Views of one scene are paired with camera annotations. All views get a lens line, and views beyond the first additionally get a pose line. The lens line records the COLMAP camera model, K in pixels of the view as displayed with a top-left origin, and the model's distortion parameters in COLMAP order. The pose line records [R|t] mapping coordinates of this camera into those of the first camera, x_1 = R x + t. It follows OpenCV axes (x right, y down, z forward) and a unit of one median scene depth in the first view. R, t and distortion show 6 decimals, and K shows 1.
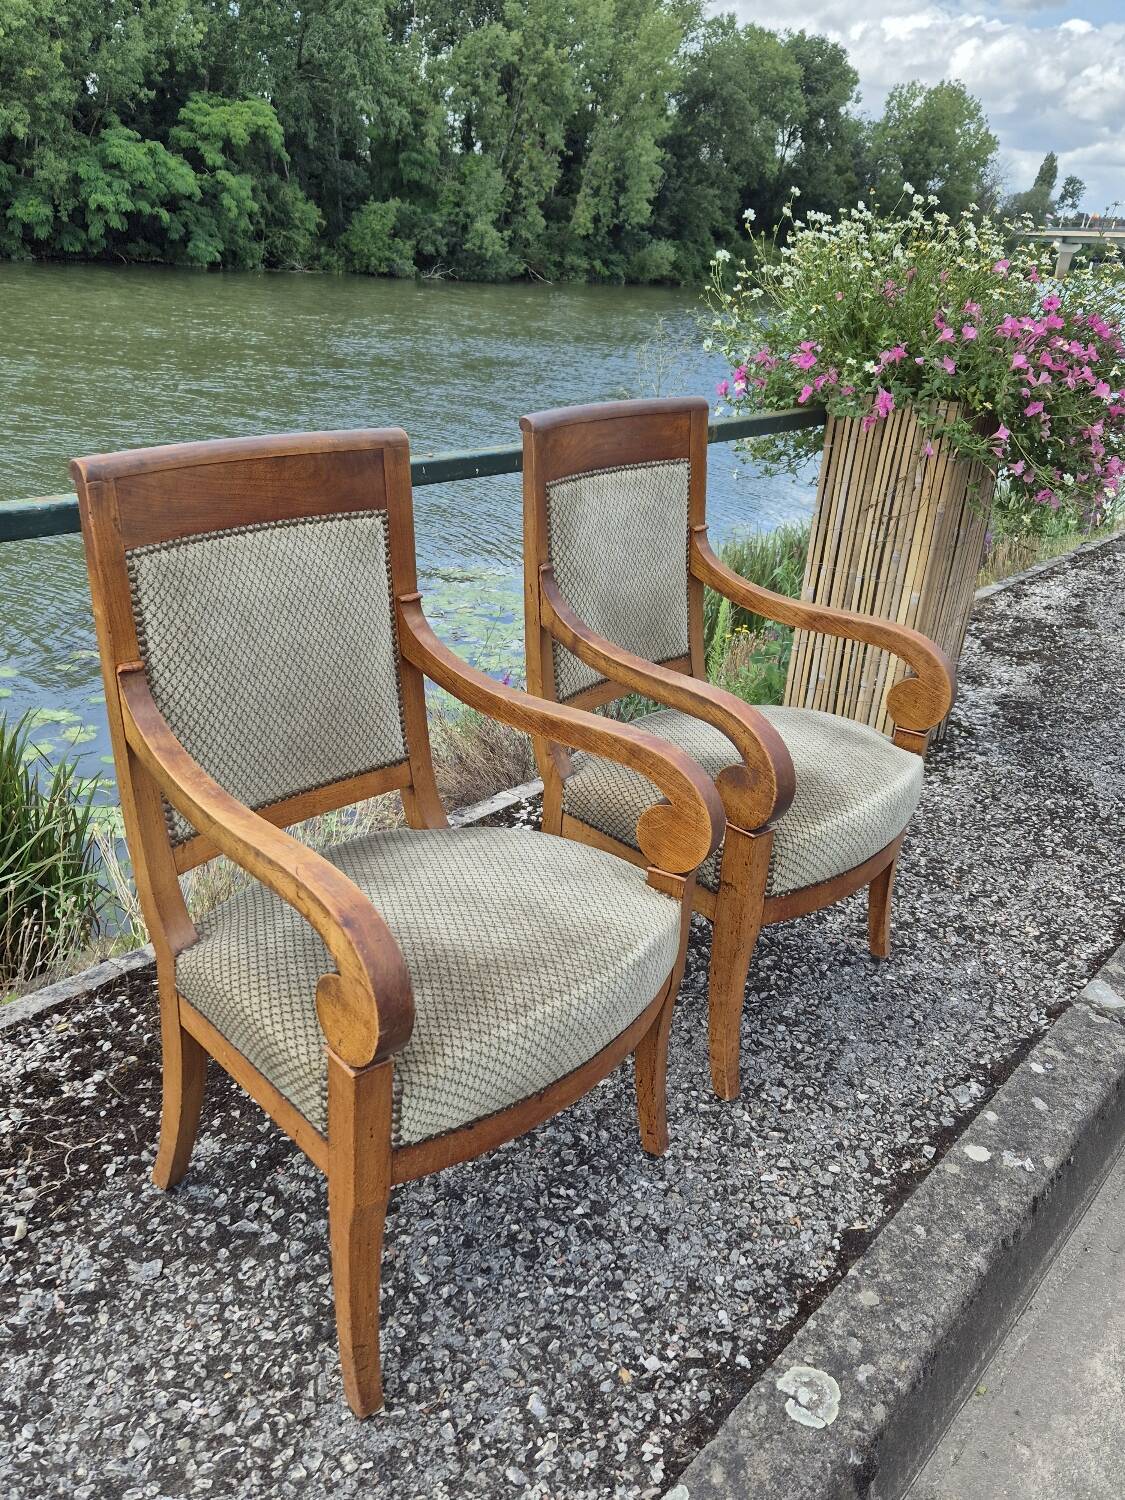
lens RADIAL K [[1239.4, 0, 553.5], [0, 1239.4, 761.7], [0, 0, 1]] dist [0.076650, -0.055909]
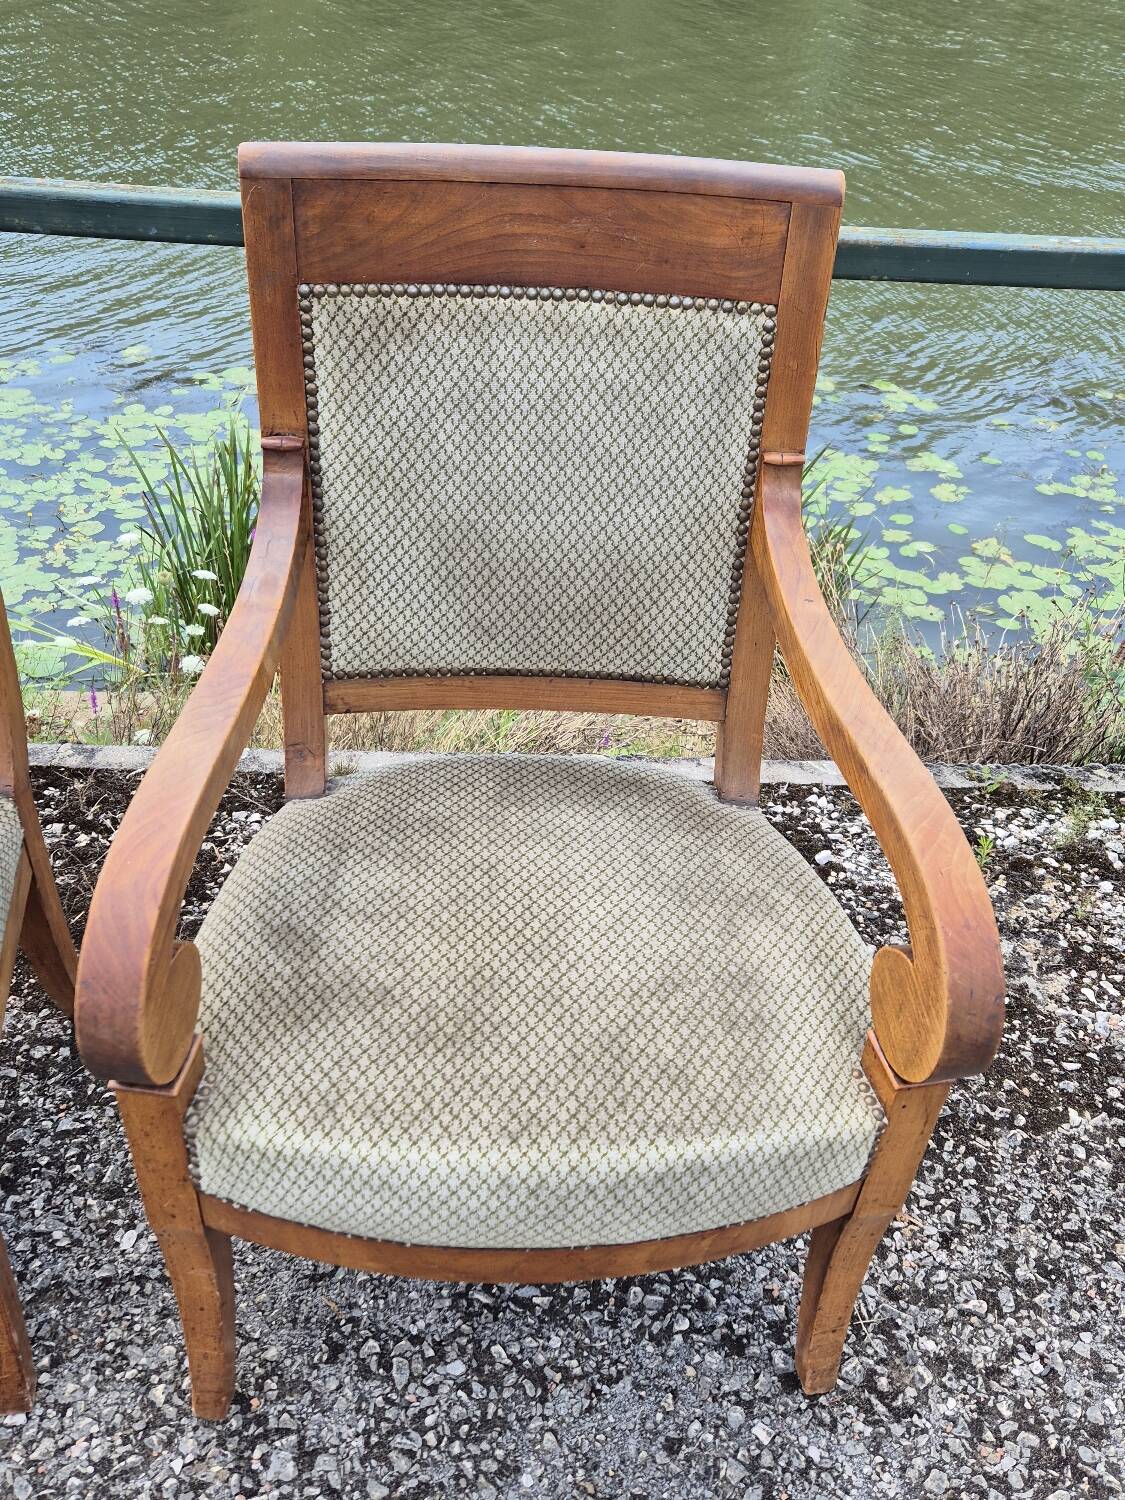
lens RADIAL K [[1239.4, 0, 572.7], [0, 1239.4, 763.8], [0, 0, 1]] dist [0.076650, -0.055909]
pose [[0.672074, 0.434923, -0.599299, 0.481392], [-0.308400, 0.900204, 0.307446, -0.242063], [0.673206, -0.021803, 0.739133, 0.683388]]
